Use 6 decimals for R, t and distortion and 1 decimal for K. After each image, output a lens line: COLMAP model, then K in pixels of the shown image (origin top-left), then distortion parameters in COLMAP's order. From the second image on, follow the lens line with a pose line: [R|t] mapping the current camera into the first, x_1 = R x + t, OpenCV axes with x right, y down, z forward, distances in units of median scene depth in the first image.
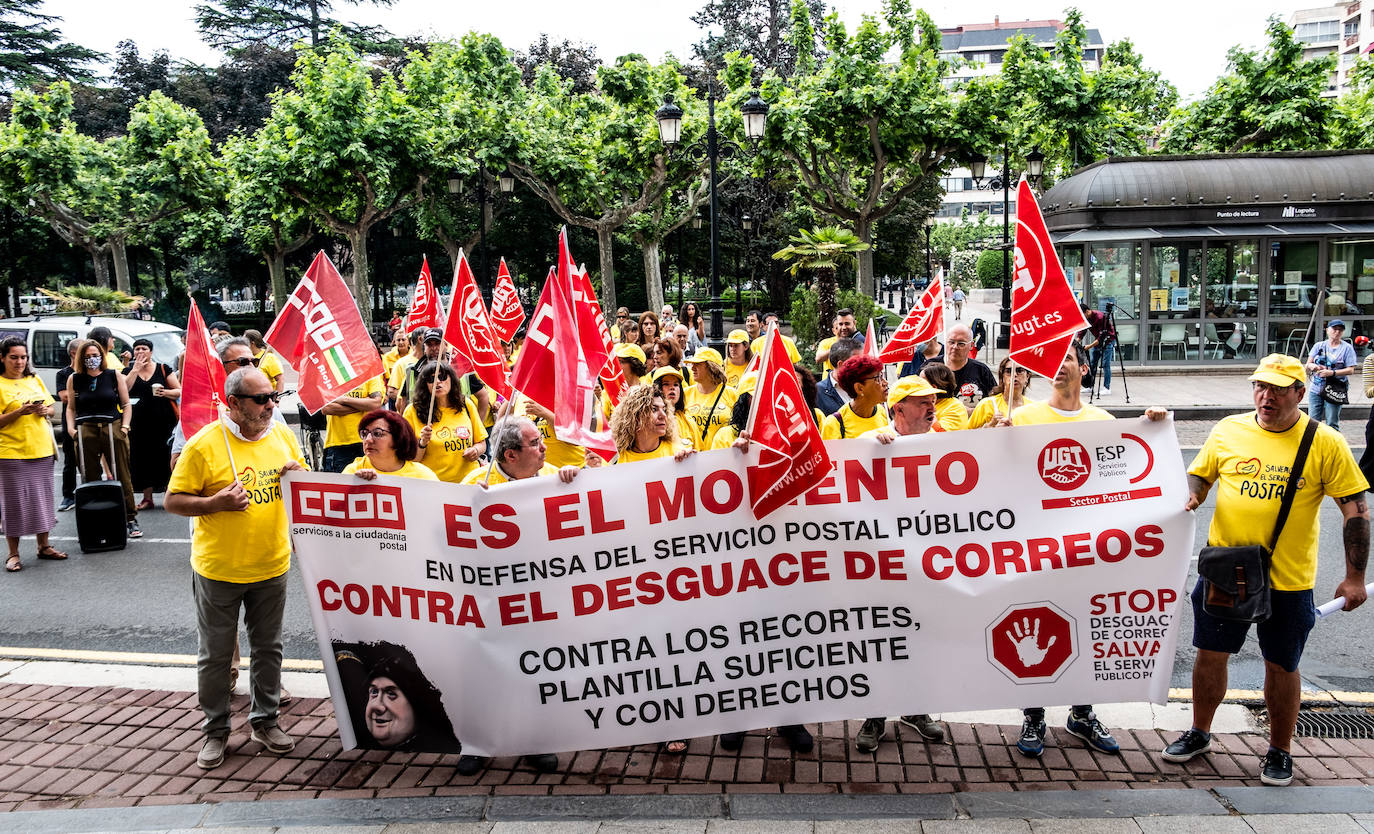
lens RADIAL K [[1091.7, 0, 674.1], [0, 1091.7, 420.1], [0, 0, 1]] dist [-0.038216, 0.029805]
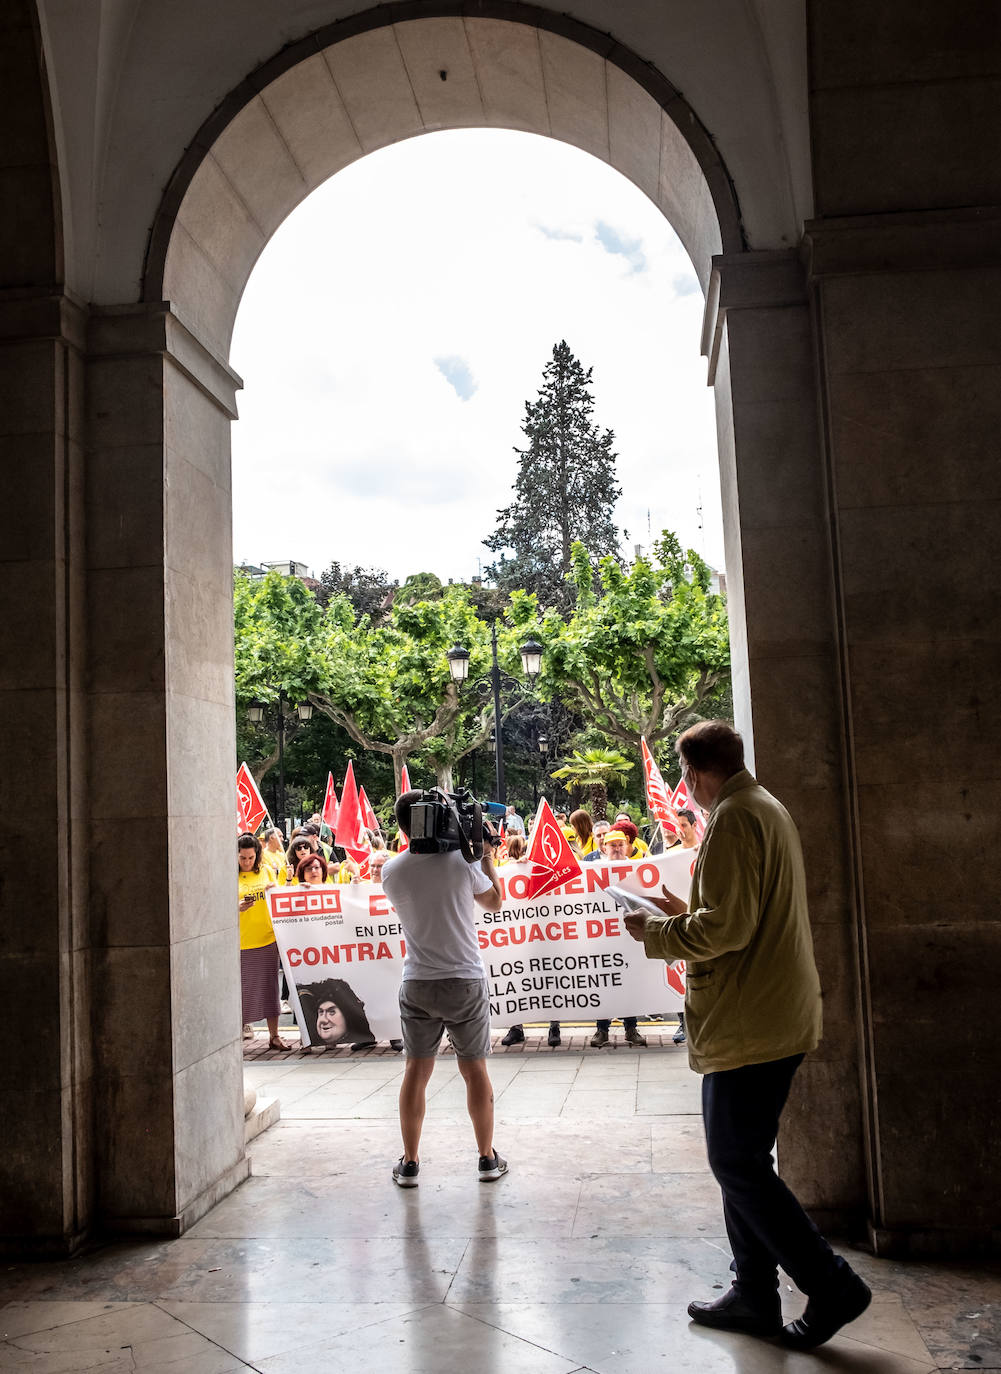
lens RADIAL K [[1276.8, 0, 504.7], [0, 1276.8, 704.8], [0, 0, 1]] dist [0.001074, 0.016737]
pose [[0.999575, -0.012727, 0.026243, 0.005725], [0.017917, 0.977923, -0.208198, 0.037216], [-0.023014, 0.208580, 0.977735, -0.216977]]
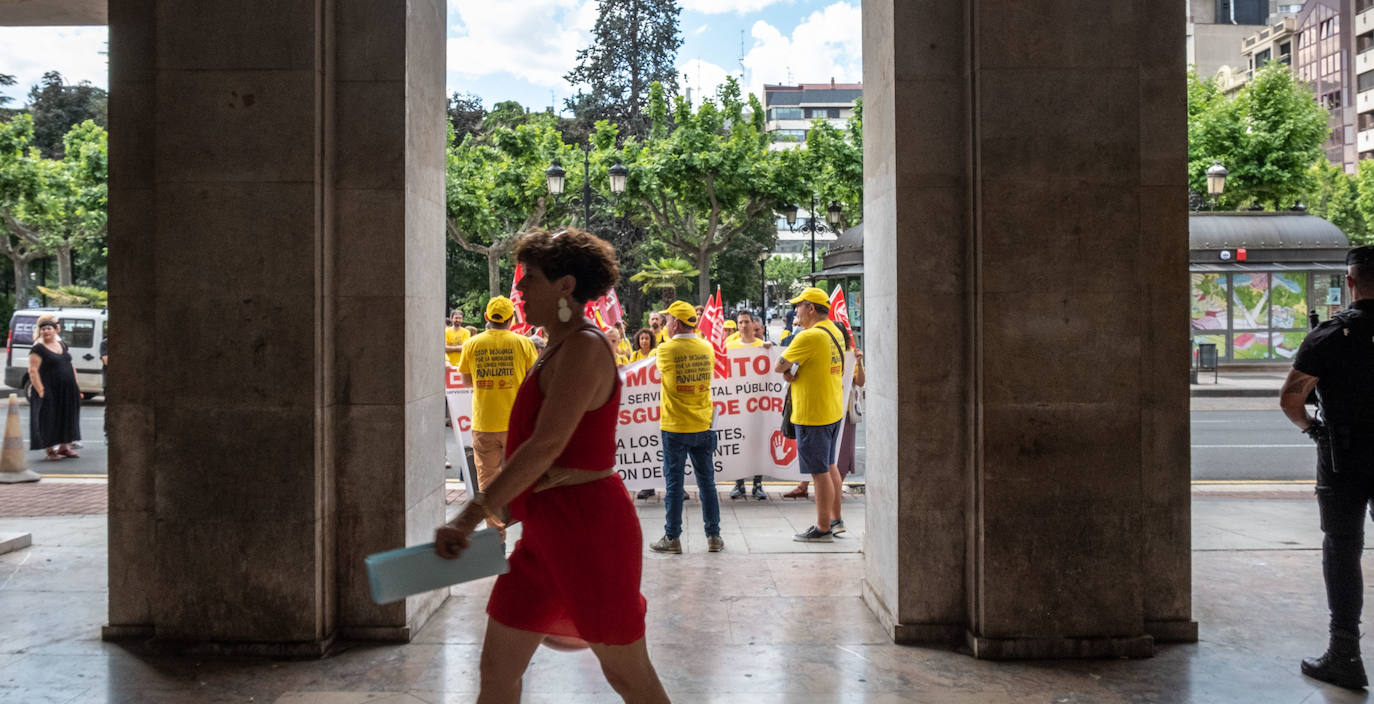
lens RADIAL K [[1075.5, 0, 678.5], [0, 1075.5, 297.9], [0, 0, 1]] dist [-0.002651, 0.003900]
pose [[0.990919, 0.024539, 0.132198, -0.017768], [-0.006288, 0.990587, -0.136742, 0.038860], [-0.134309, 0.134669, 0.981746, -0.218384]]
